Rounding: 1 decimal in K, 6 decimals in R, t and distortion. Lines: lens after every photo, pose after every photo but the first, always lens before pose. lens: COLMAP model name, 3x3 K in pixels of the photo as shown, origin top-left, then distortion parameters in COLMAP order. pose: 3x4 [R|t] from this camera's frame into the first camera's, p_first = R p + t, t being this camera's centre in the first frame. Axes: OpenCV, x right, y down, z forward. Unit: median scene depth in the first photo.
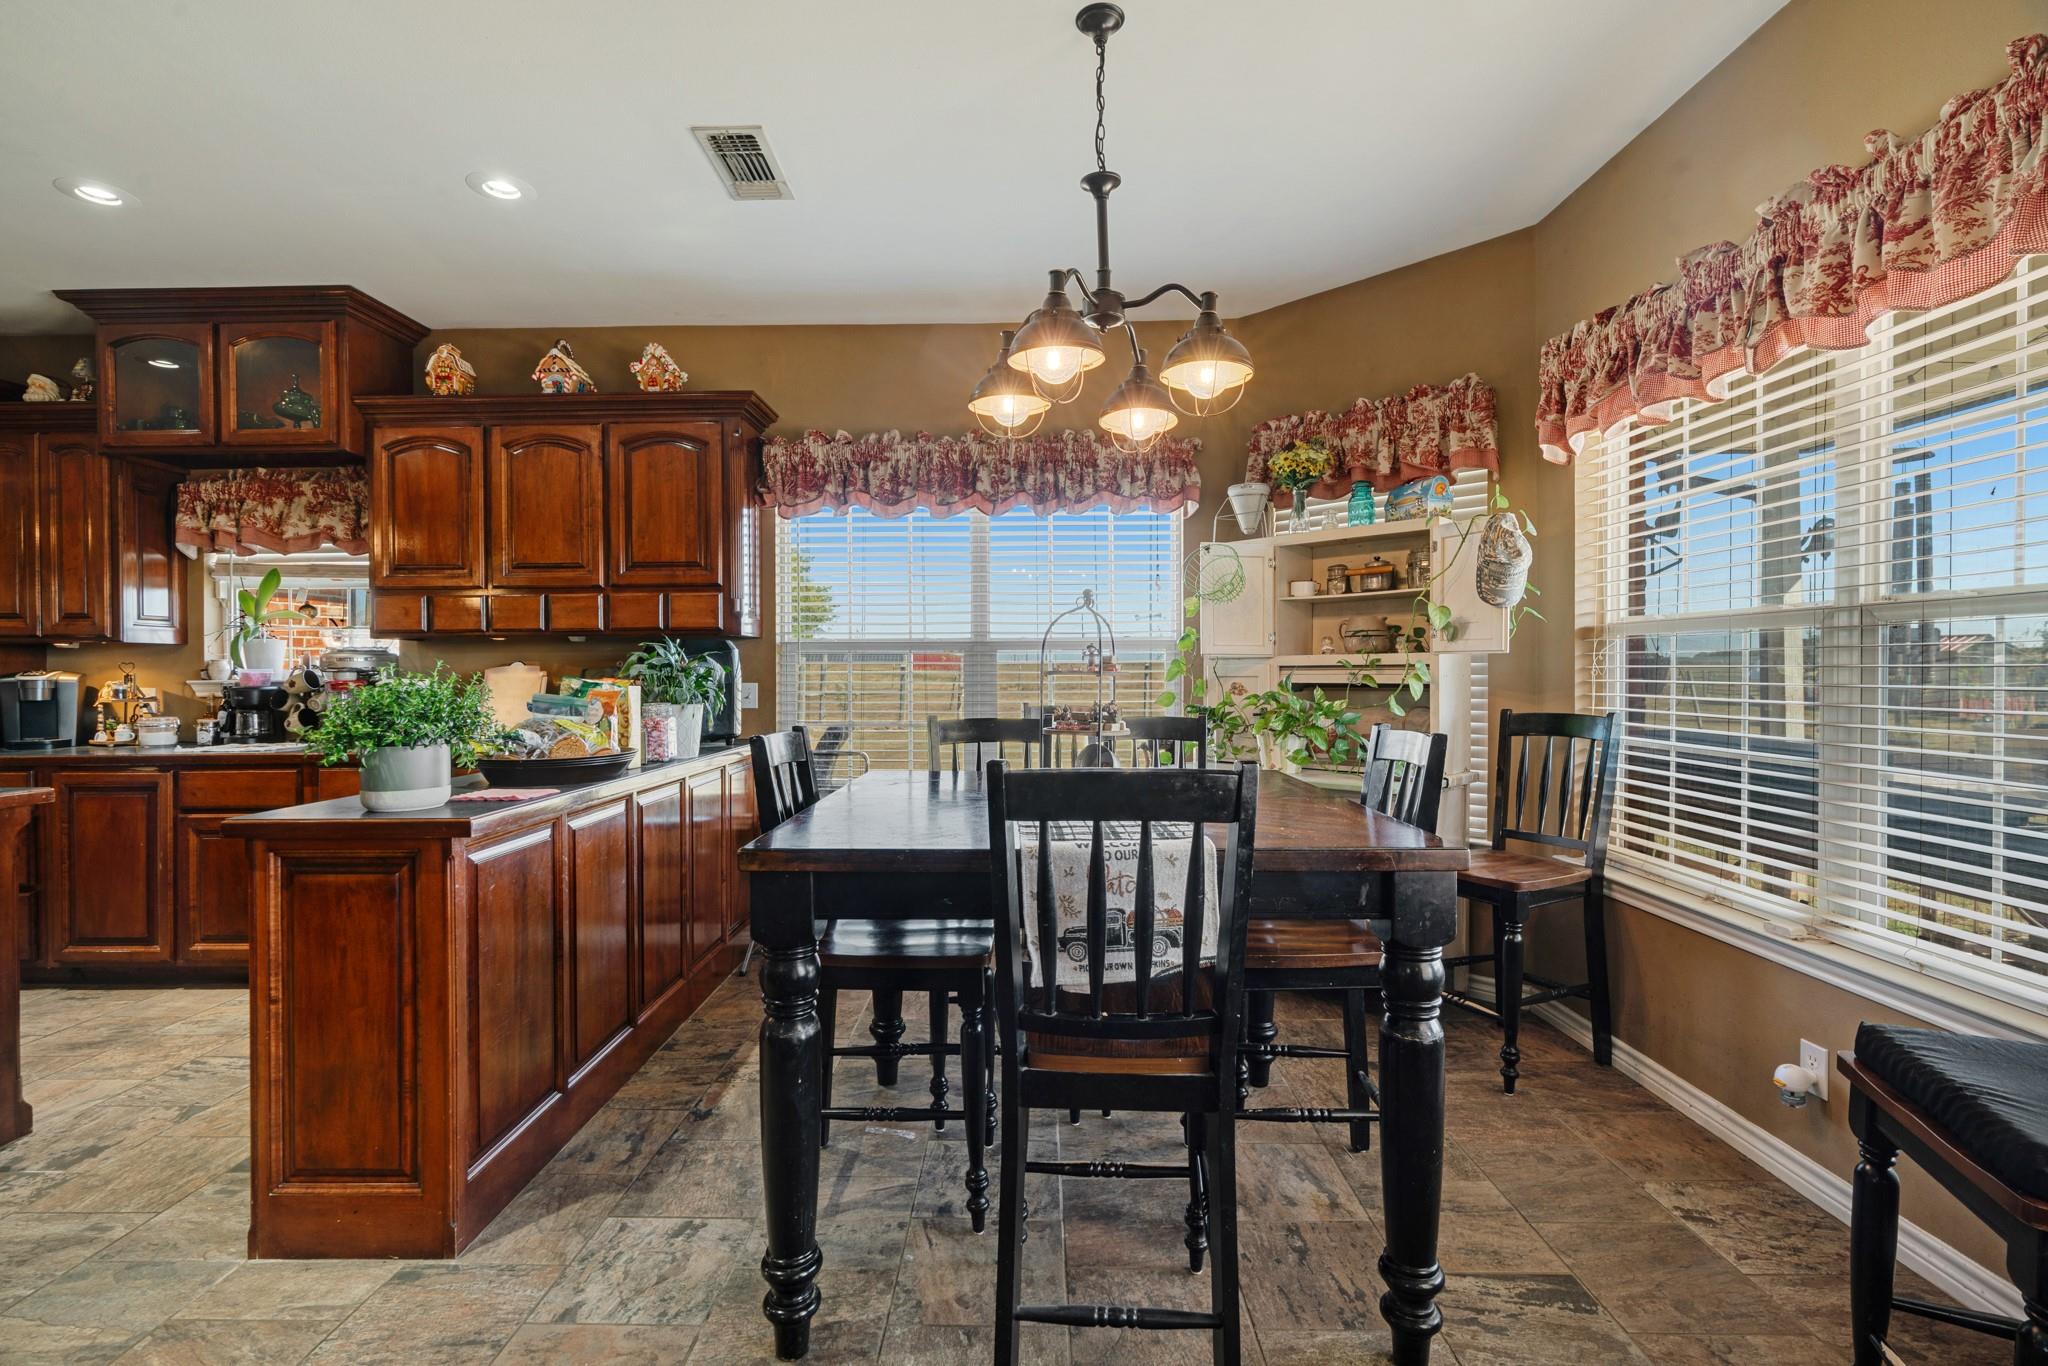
lens RADIAL K [[915.4, 0, 1025.5], [0, 915.4, 673.5], [0, 0, 1]] dist [-0.010660, 0.000958]
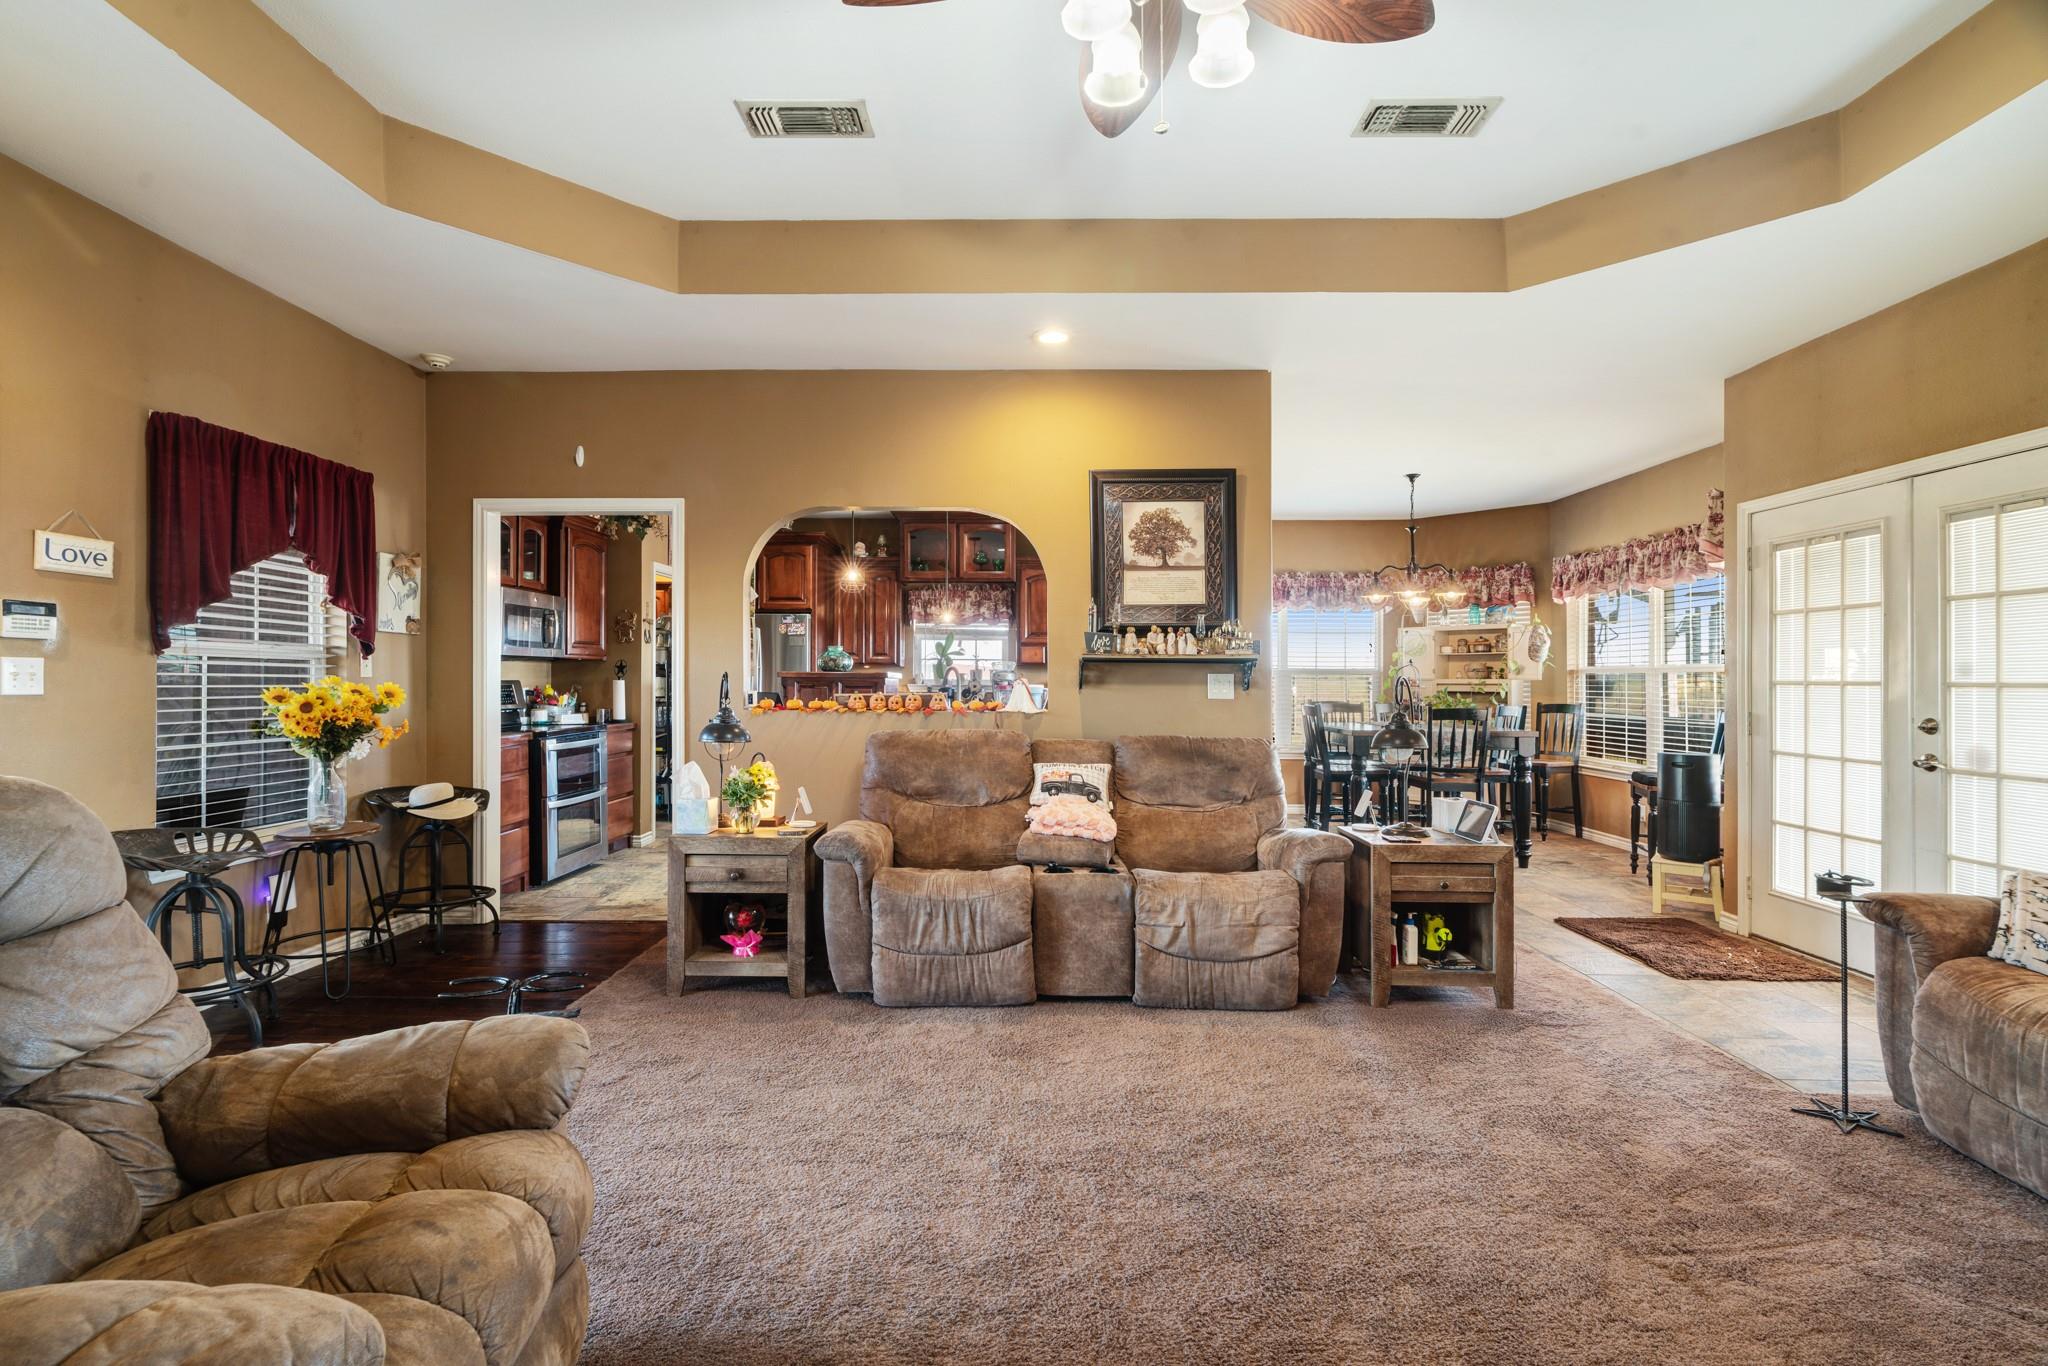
lens RADIAL K [[942.1, 0, 1026.0], [0, 942.1, 658.4], [0, 0, 1]] dist [0.002029, 0.000390]
pose [[0.999885, 0.011676, 0.009678, -0.729578], [-0.011366, 0.999440, -0.031484, 0.013330], [-0.010041, 0.031371, 0.999457, -1.263557]]
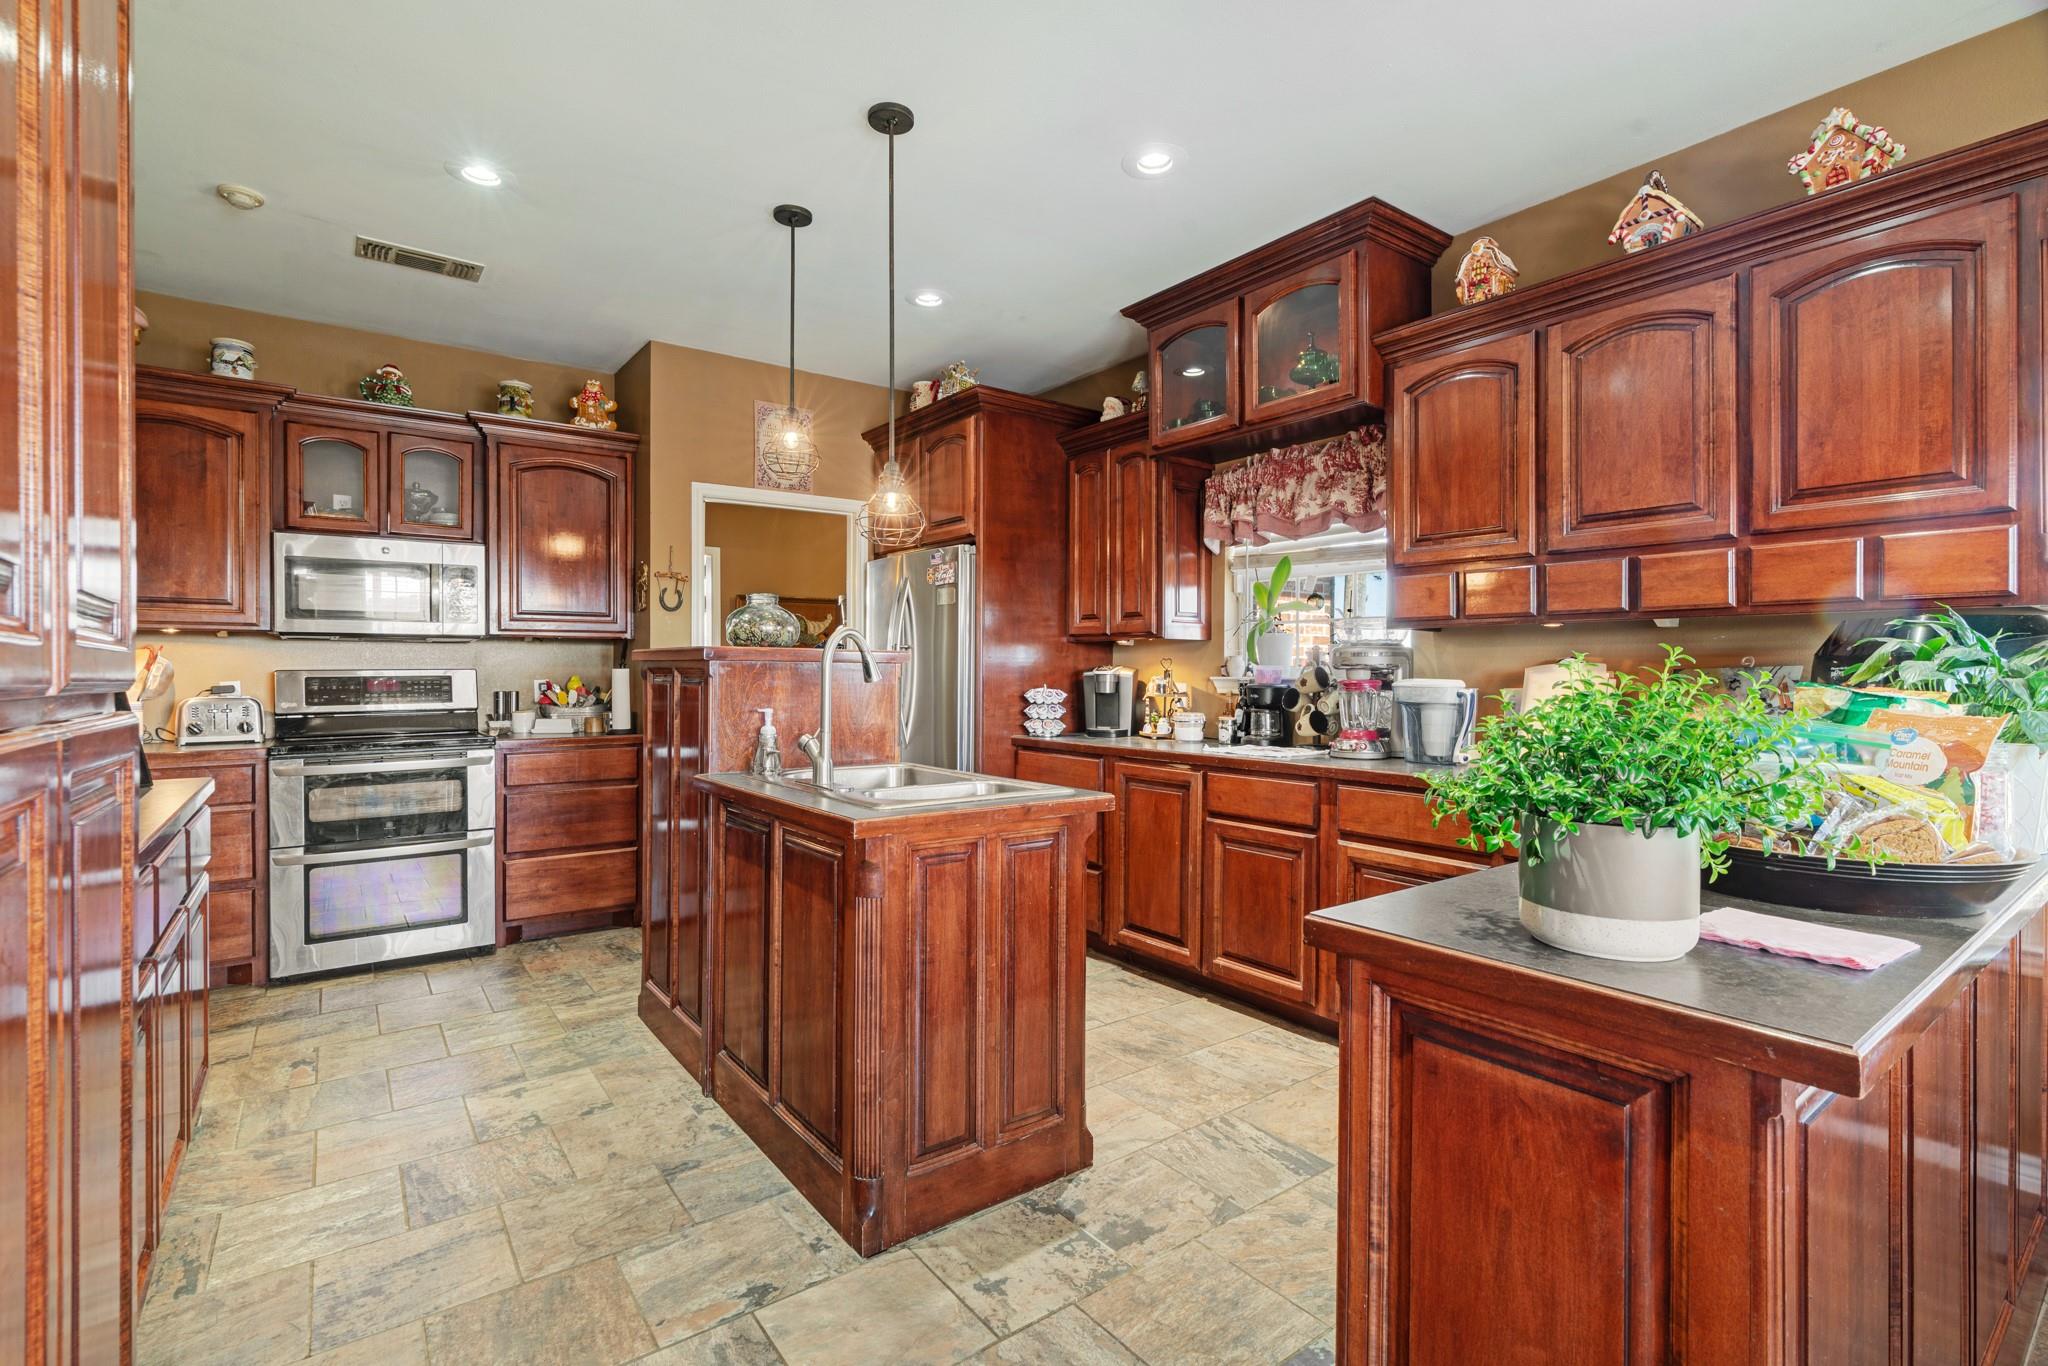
lens RADIAL K [[942.1, 0, 1026.0], [0, 942.1, 658.4], [0, 0, 1]] dist [0.002029, 0.000390]
pose [[0.607400, 0.000118, -0.794396, -0.247740], [-0.012938, 0.999869, -0.009744, 0.000367], [0.794291, 0.016197, 0.607322, 0.232201]]
